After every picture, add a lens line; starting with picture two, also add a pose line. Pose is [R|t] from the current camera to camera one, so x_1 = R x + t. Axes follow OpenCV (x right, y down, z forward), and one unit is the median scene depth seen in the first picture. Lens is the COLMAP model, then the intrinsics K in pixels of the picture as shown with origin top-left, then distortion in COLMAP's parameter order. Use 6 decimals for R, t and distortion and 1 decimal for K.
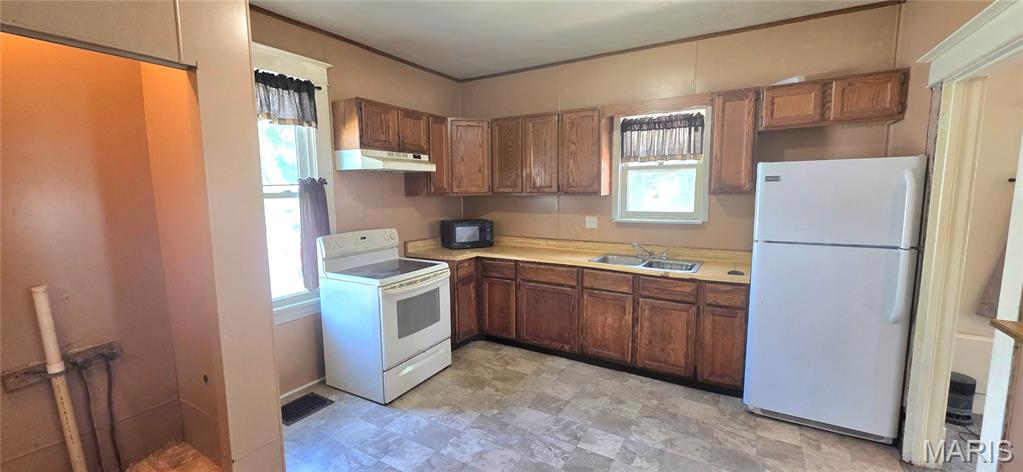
lens RADIAL K [[407.9, 0, 506.9], [0, 407.9, 239.8], [0, 0, 1]] dist [0.000516, -0.000032]
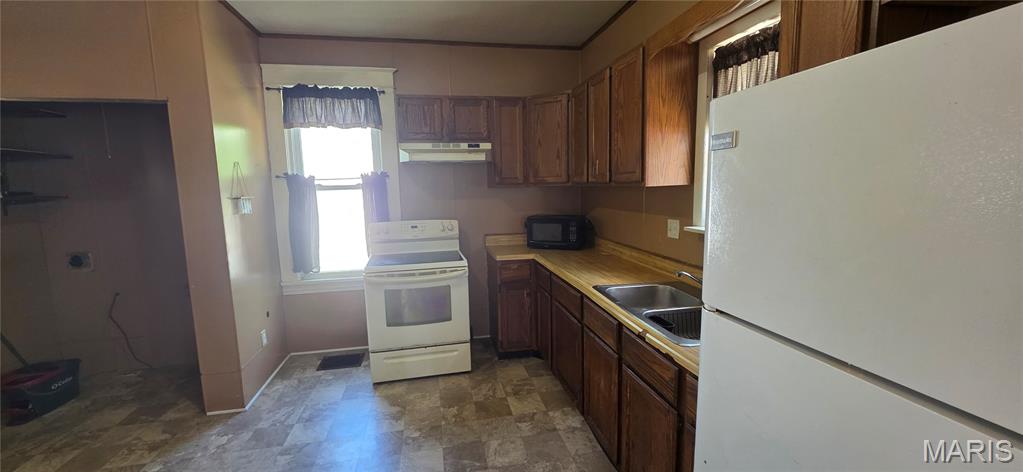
lens RADIAL K [[407.9, 0, 506.5], [0, 407.9, 239.6], [0, 0, 1]] dist [0.000516, -0.000032]
pose [[0.670379, 0.094450, -0.735983, 0.640946], [-0.075833, 0.995393, 0.058667, -0.056255], [0.738133, 0.016483, 0.674453, 0.495262]]
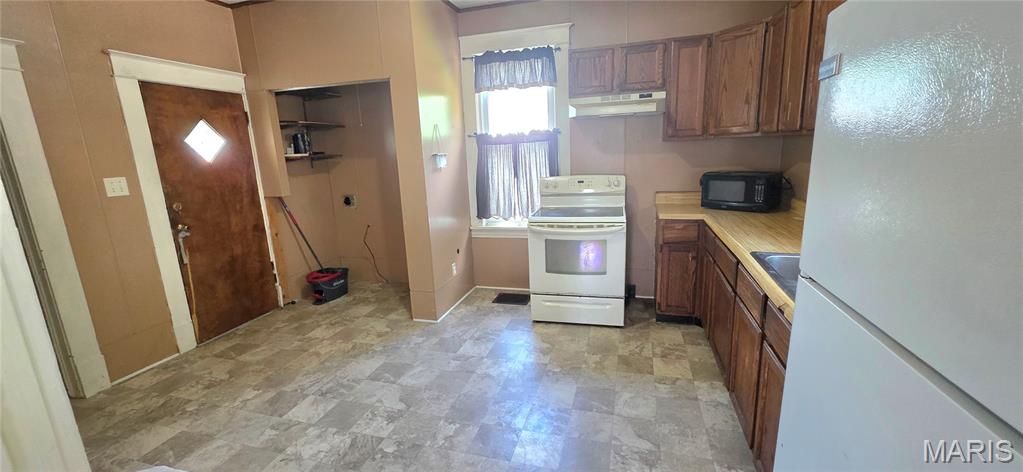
lens RADIAL K [[407.9, 0, 506.6], [0, 407.9, 239.9], [0, 0, 1]] dist [0.000516, -0.000032]
pose [[0.246817, 0.211060, -0.945798, 0.719035], [-0.077105, 0.977177, 0.197941, -0.057506], [0.965990, 0.024070, 0.257458, 0.569197]]
